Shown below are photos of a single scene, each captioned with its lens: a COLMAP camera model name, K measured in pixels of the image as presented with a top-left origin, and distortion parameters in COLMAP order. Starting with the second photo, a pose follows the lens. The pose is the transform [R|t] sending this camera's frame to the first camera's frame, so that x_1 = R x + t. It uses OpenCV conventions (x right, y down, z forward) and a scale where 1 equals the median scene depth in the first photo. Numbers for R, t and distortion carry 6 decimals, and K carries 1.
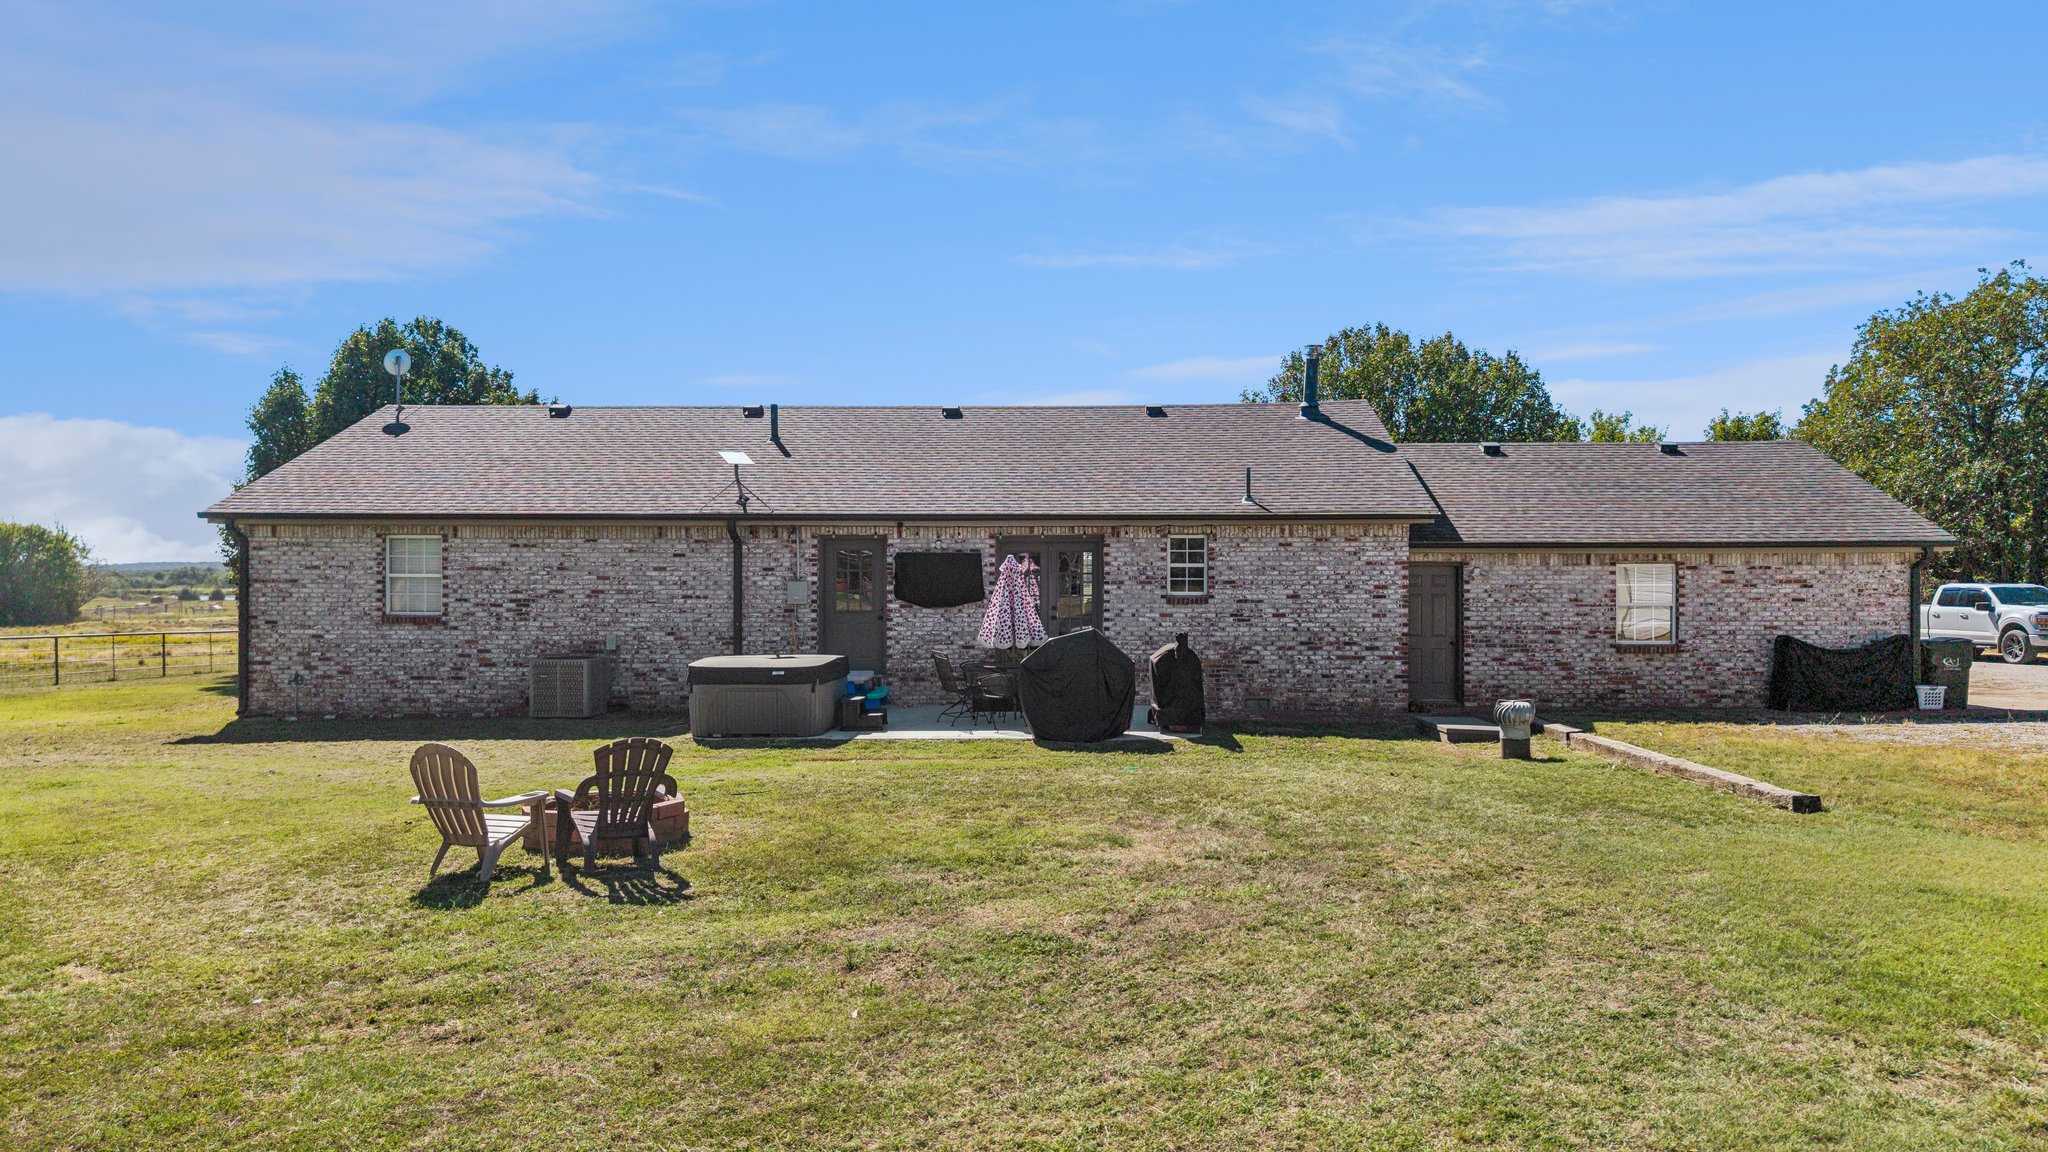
lens RADIAL K [[1405.7, 0, 1024.0], [0, 1405.7, 576.0], [0, 0, 1]] dist [0.021371, -0.053397]
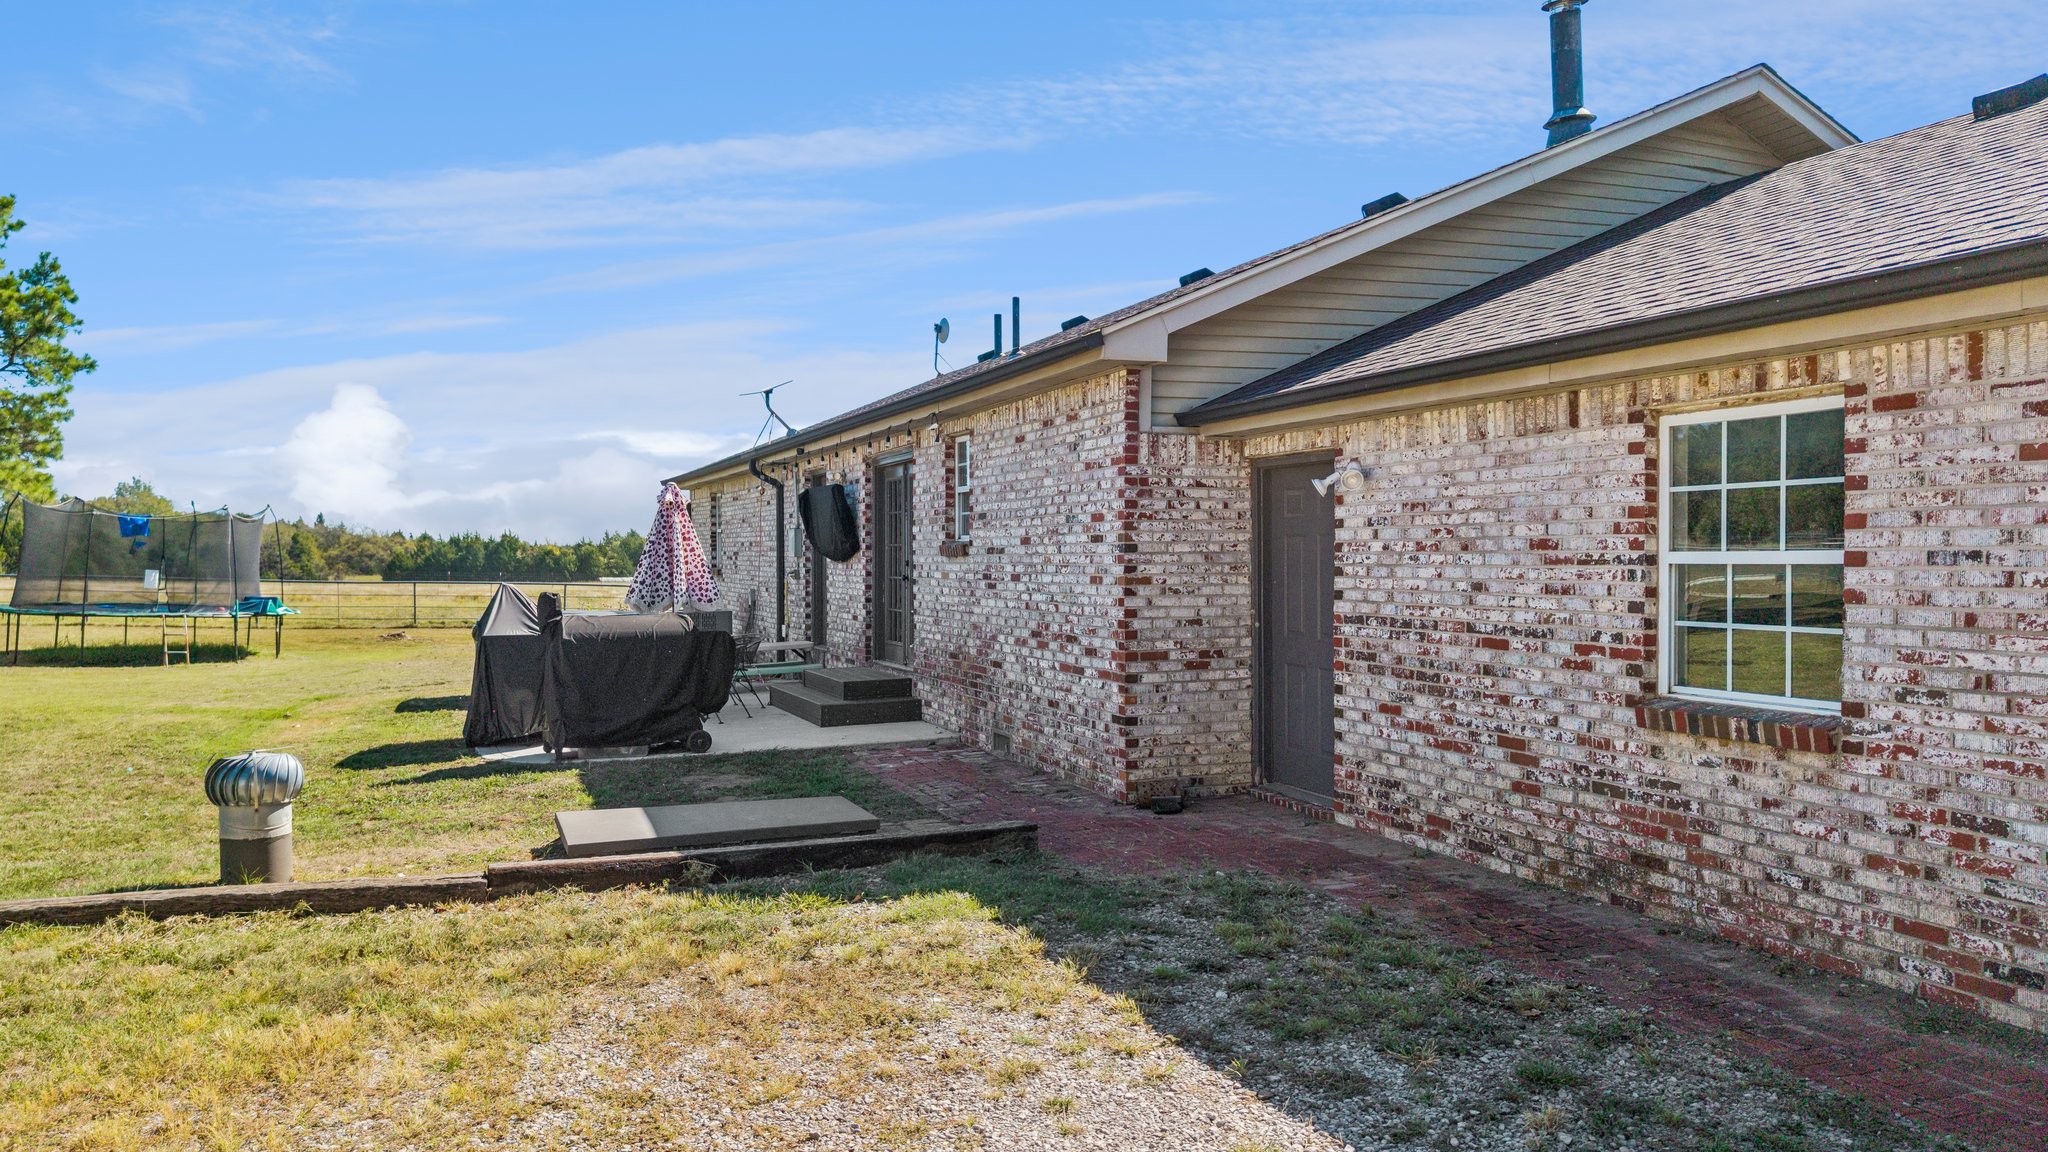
lens RADIAL K [[1405.7, 0, 1024.0], [0, 1405.7, 576.0], [0, 0, 1]] dist [0.021371, -0.053397]
pose [[0.390107, 0.010574, -0.920709, 0.634759], [-0.001285, 0.999939, 0.010940, 0.020965], [0.920768, -0.003085, 0.390097, 0.771816]]
